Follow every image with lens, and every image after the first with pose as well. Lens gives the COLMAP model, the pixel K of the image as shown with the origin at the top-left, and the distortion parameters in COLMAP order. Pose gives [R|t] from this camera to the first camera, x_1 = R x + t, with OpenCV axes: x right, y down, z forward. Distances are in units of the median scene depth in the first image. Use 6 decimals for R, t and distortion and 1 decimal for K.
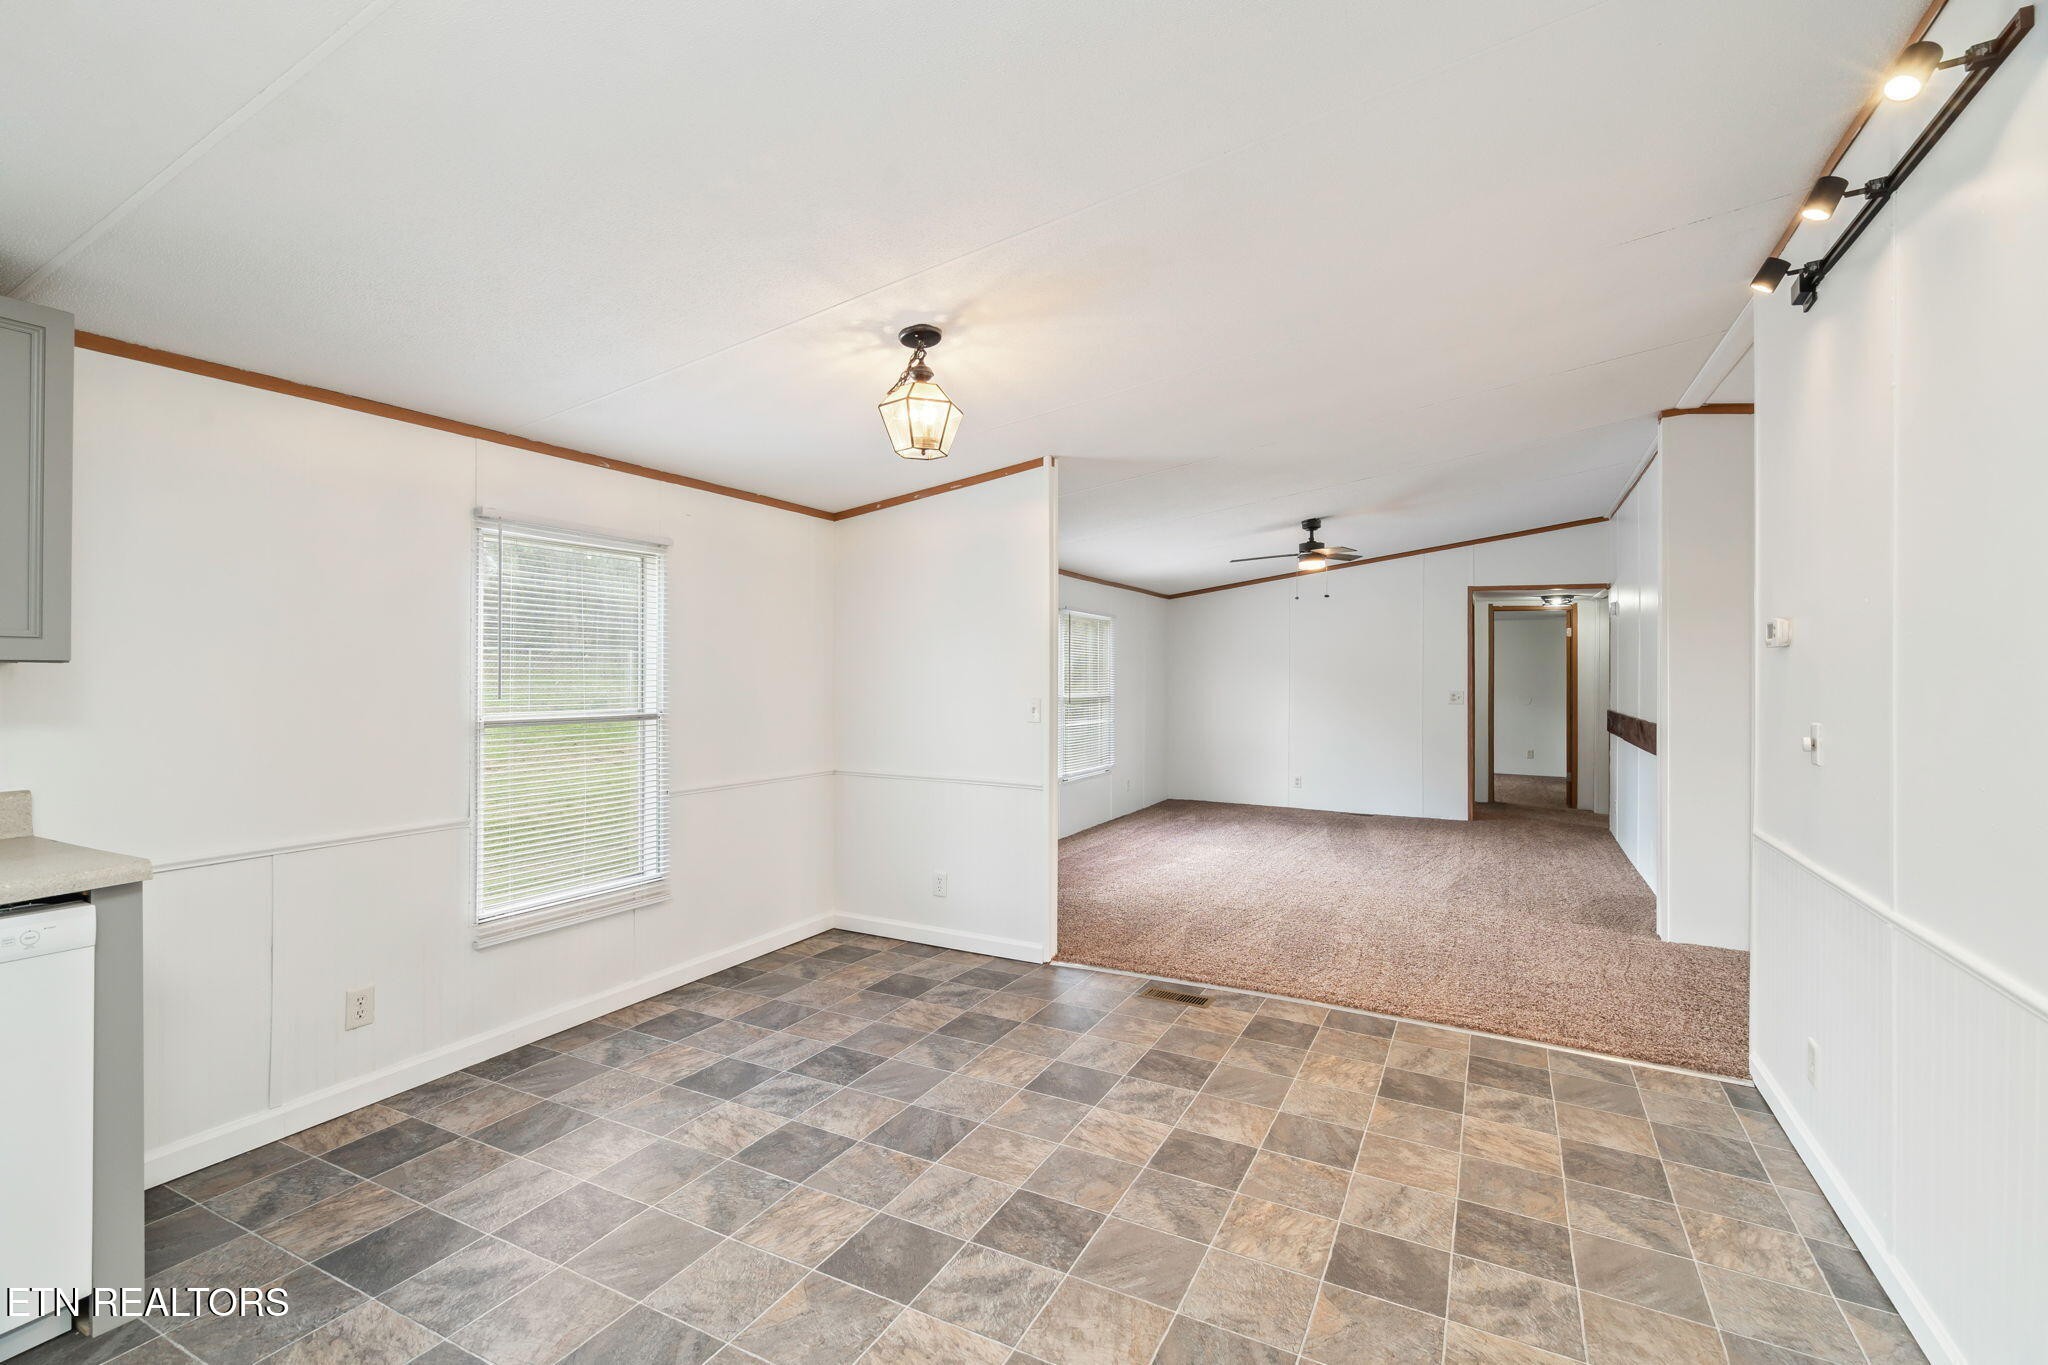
lens RADIAL K [[912.5, 0, 1029.4], [0, 912.5, 670.7], [0, 0, 1]] dist [0.015485, -0.000063]
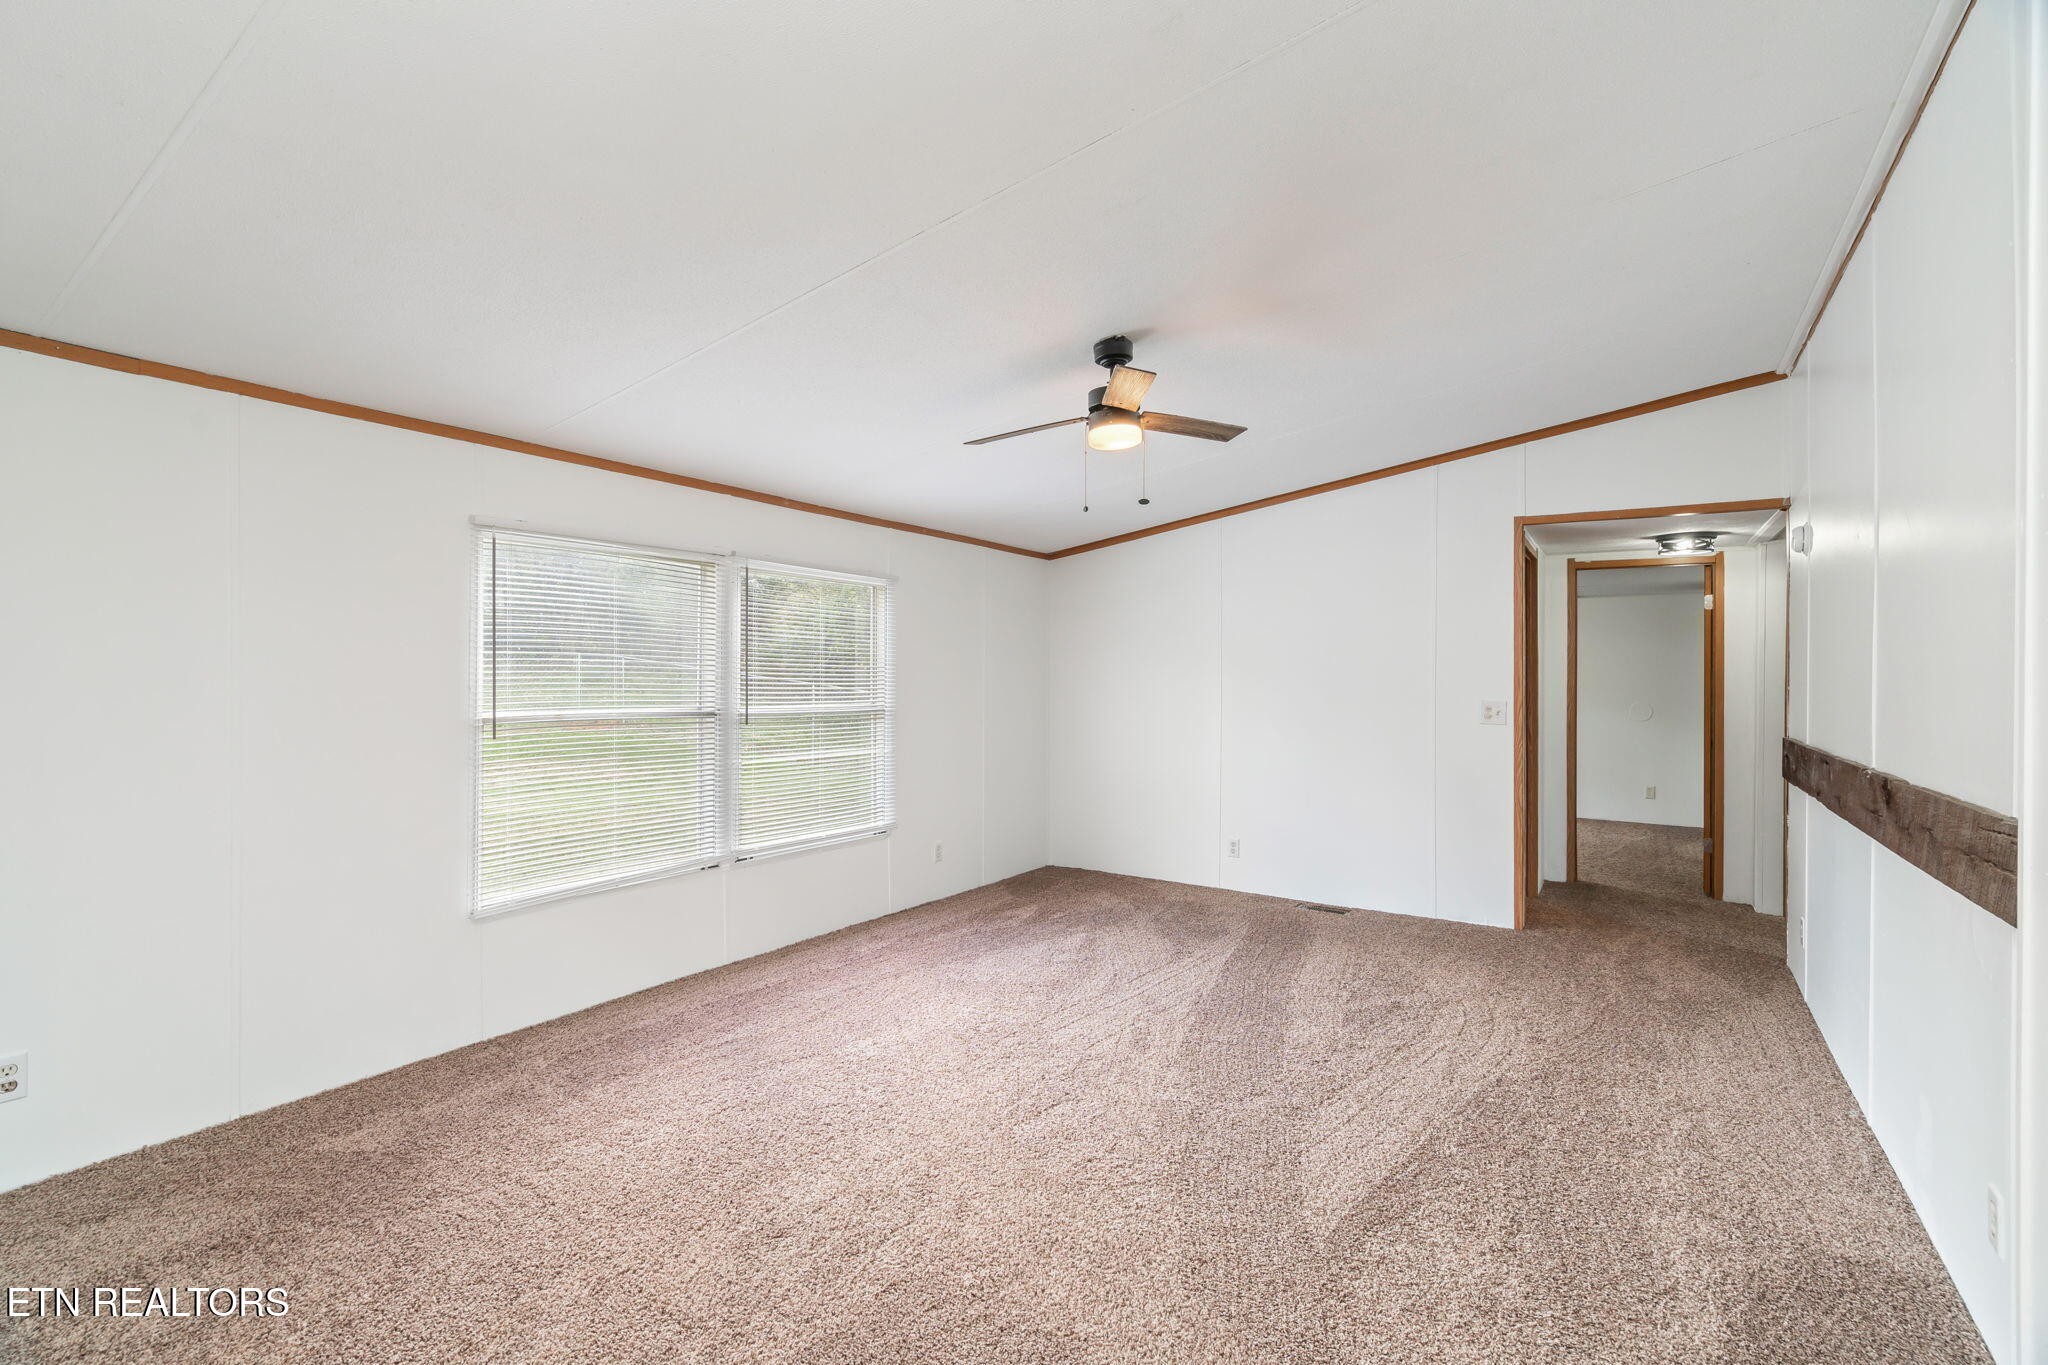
lens RADIAL K [[912.5, 0, 1027.7], [0, 912.5, 676.5], [0, 0, 1]] dist [0.015485, -0.000063]
pose [[0.994550, 0.011181, -0.103663, 0.199179], [-0.012040, 0.999898, -0.007666, 0.014228], [0.103566, 0.008872, 0.994583, 0.340888]]
